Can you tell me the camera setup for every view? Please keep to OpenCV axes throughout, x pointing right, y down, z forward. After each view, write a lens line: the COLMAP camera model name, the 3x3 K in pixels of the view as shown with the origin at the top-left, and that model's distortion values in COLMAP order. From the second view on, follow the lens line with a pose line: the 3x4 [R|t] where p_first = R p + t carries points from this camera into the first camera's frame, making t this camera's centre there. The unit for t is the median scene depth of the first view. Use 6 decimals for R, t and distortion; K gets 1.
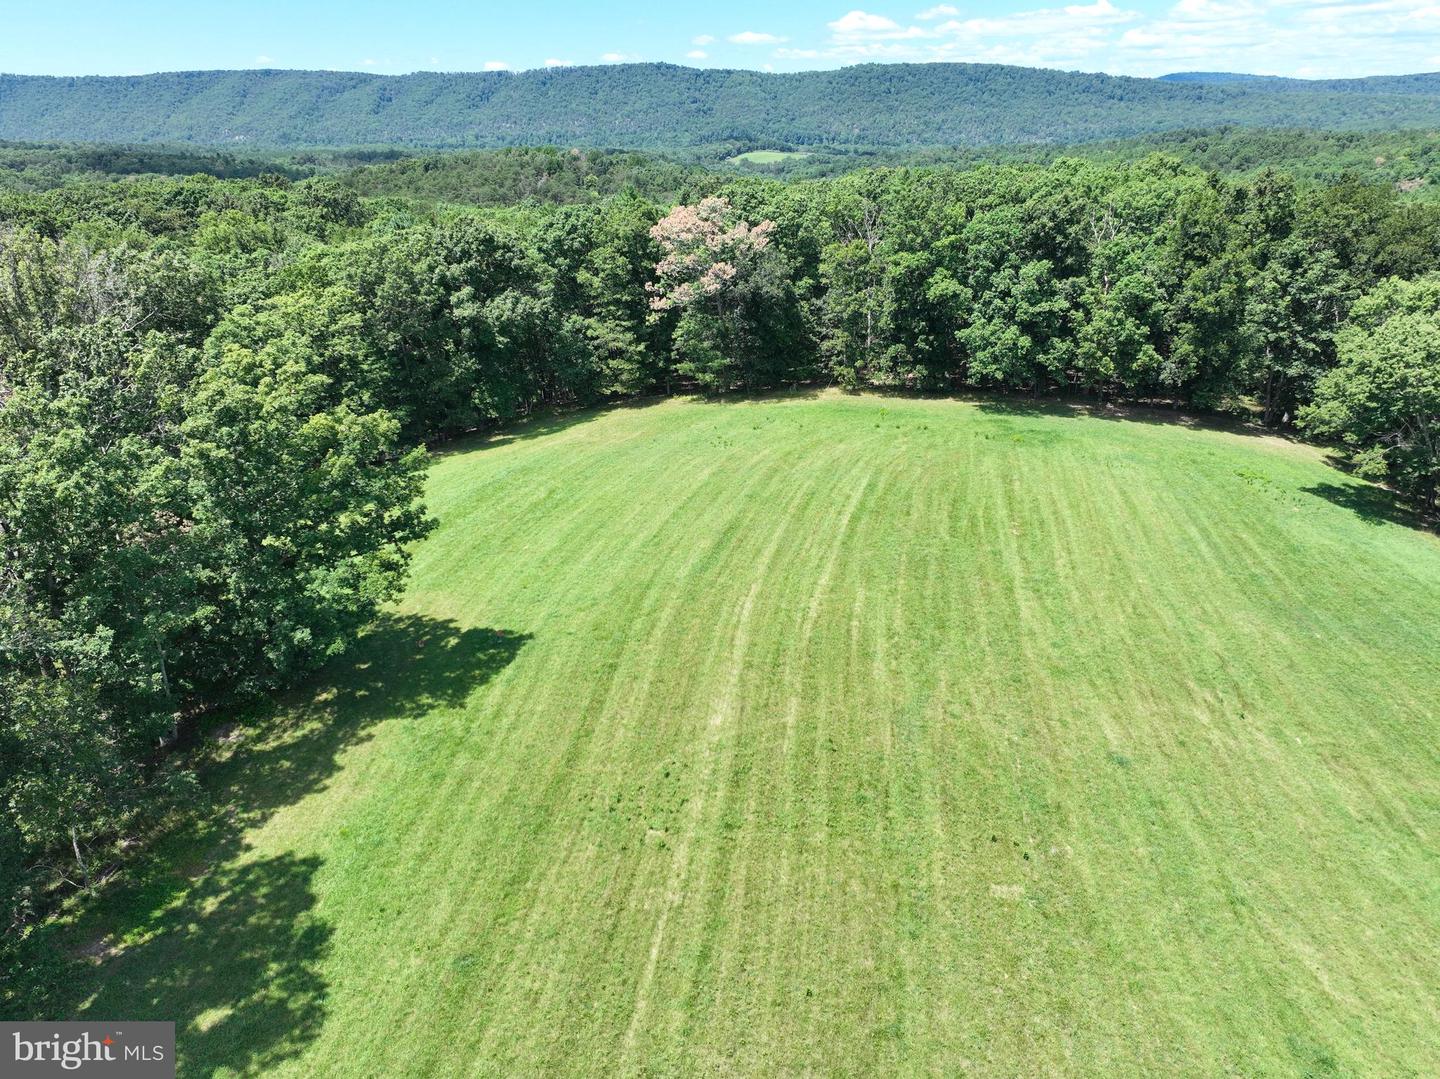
lens RADIAL K [[1009.9, 0, 726.7], [0, 1009.9, 537.0], [0, 0, 1]] dist [-0.002641, 0.017989]
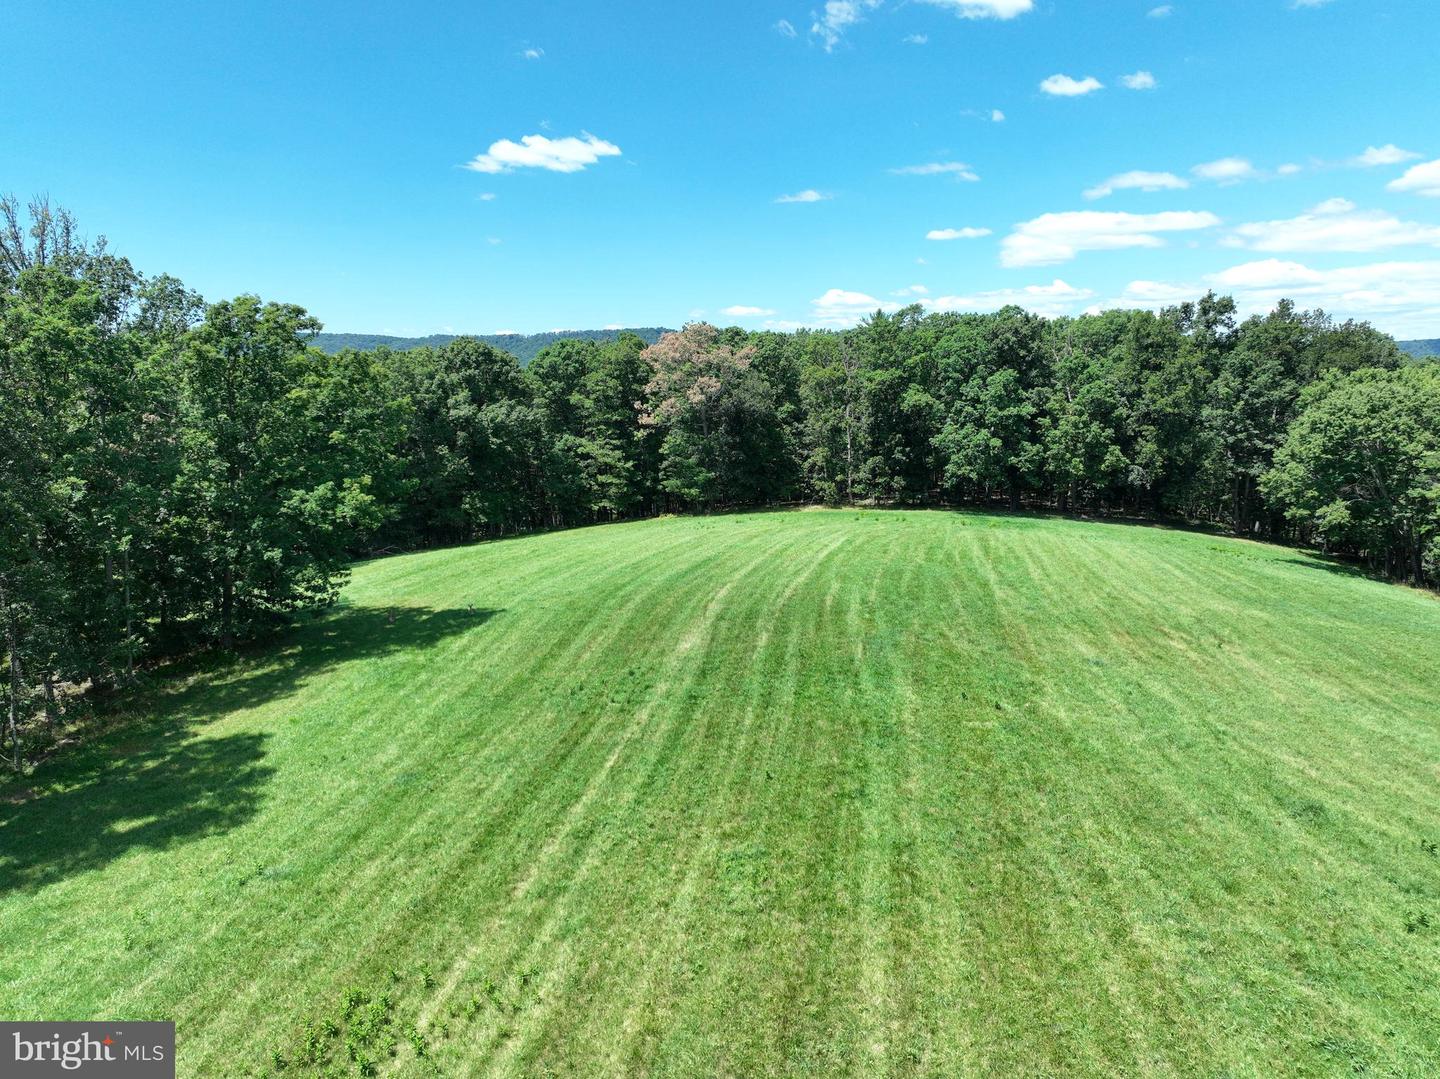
lens RADIAL K [[1009.9, 0, 726.7], [0, 1009.9, 537.0], [0, 0, 1]] dist [-0.002641, 0.017989]
pose [[0.999979, 0.003602, 0.005444, 0.011086], [-0.002221, 0.971982, -0.235044, 0.143836], [-0.006138, 0.235027, 0.971969, 0.009296]]
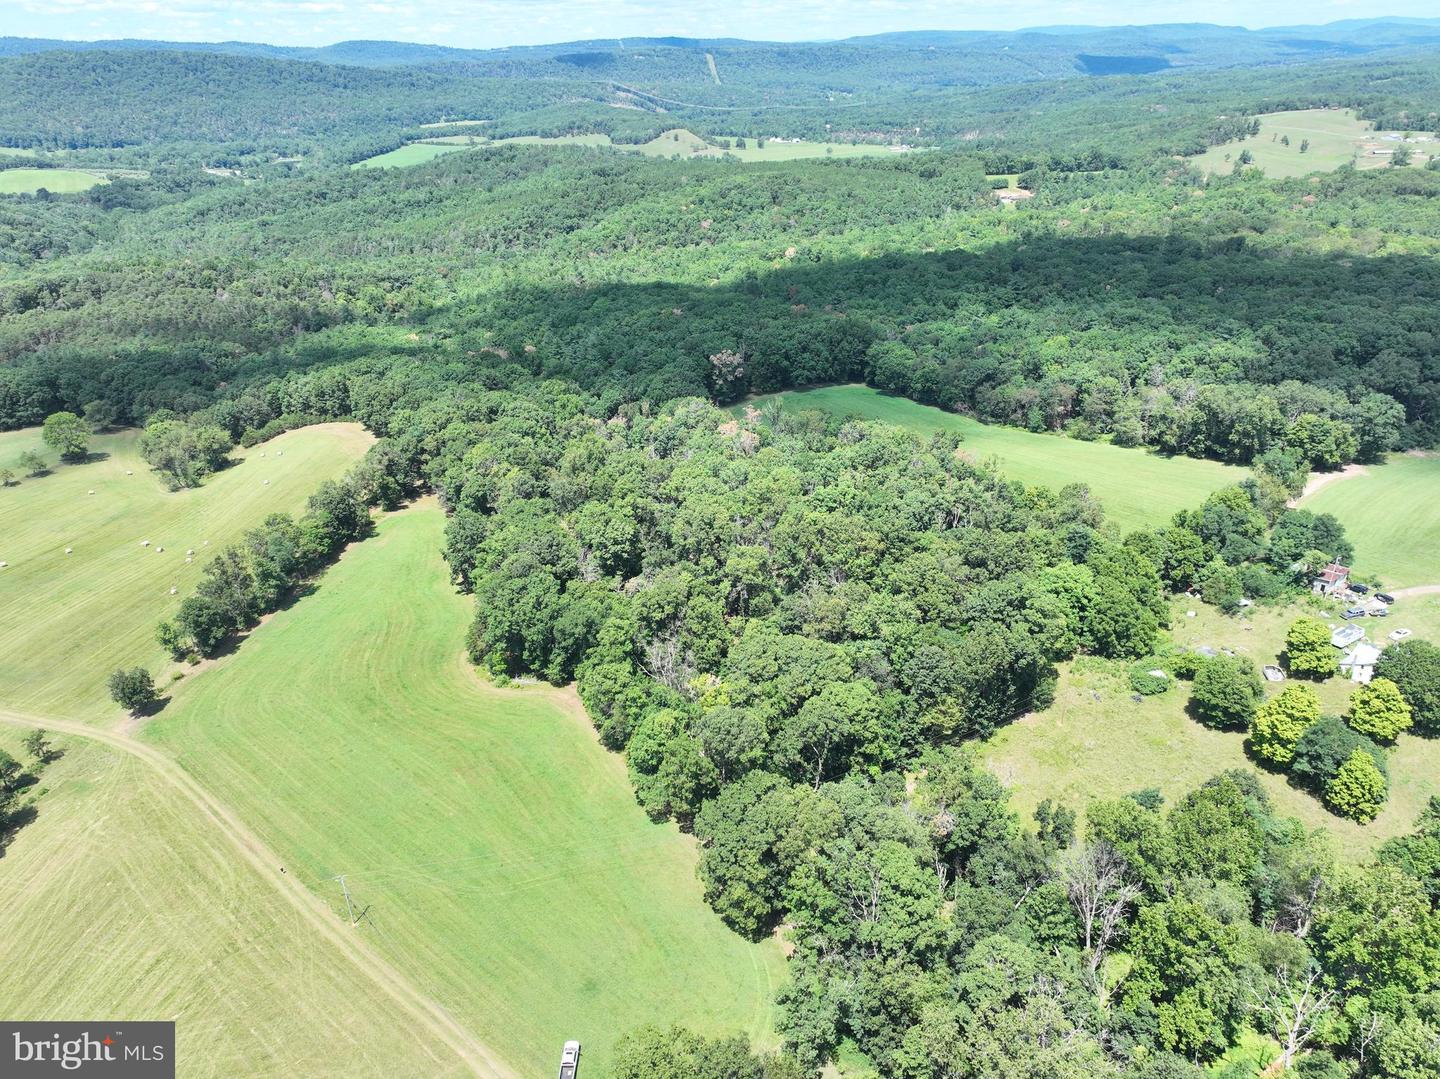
lens RADIAL K [[1013.3, 0, 727.5], [0, 1013.3, 535.9], [0, 0, 1]] dist [-0.007153, 0.020750]
pose [[0.743738, -0.294321, 0.600191, -2.487286], [0.270965, 0.953521, 0.131815, -0.192108], [-0.611091, 0.064595, 0.788921, -1.880713]]
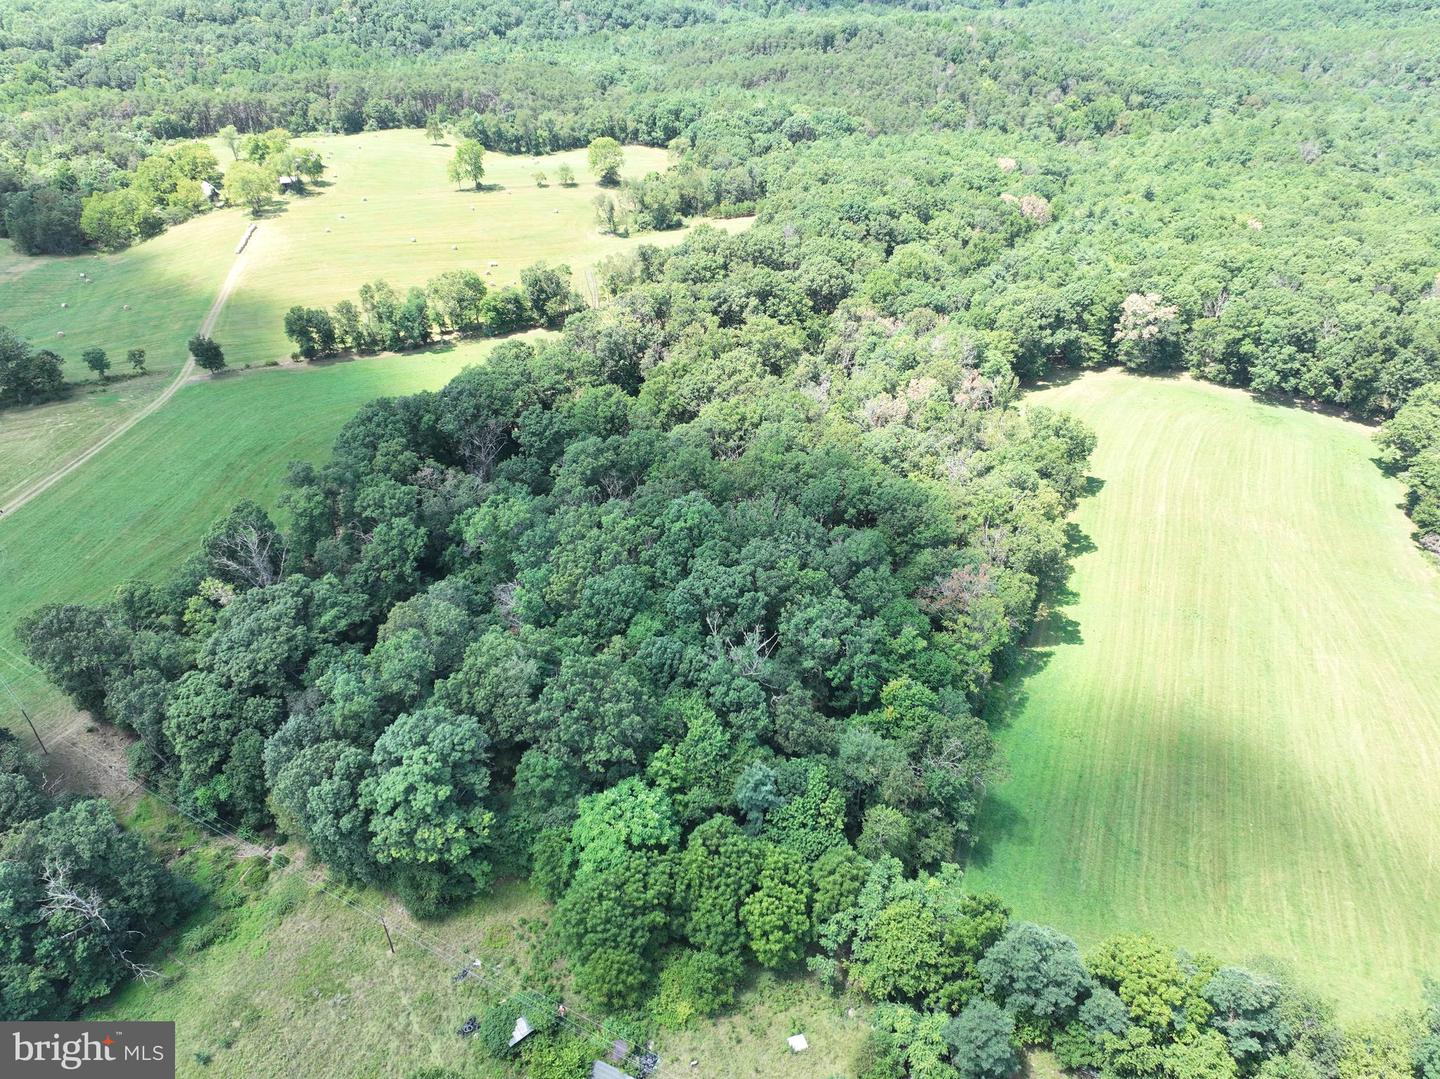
lens RADIAL K [[1009.9, 0, 726.7], [0, 1009.9, 537.0], [0, 0, 1]] dist [-0.002641, 0.017989]
pose [[0.965937, 0.160920, -0.202657, -0.434038], [-0.109907, 0.964108, 0.241693, -0.263826], [0.234277, -0.211187, 0.948955, -1.711644]]
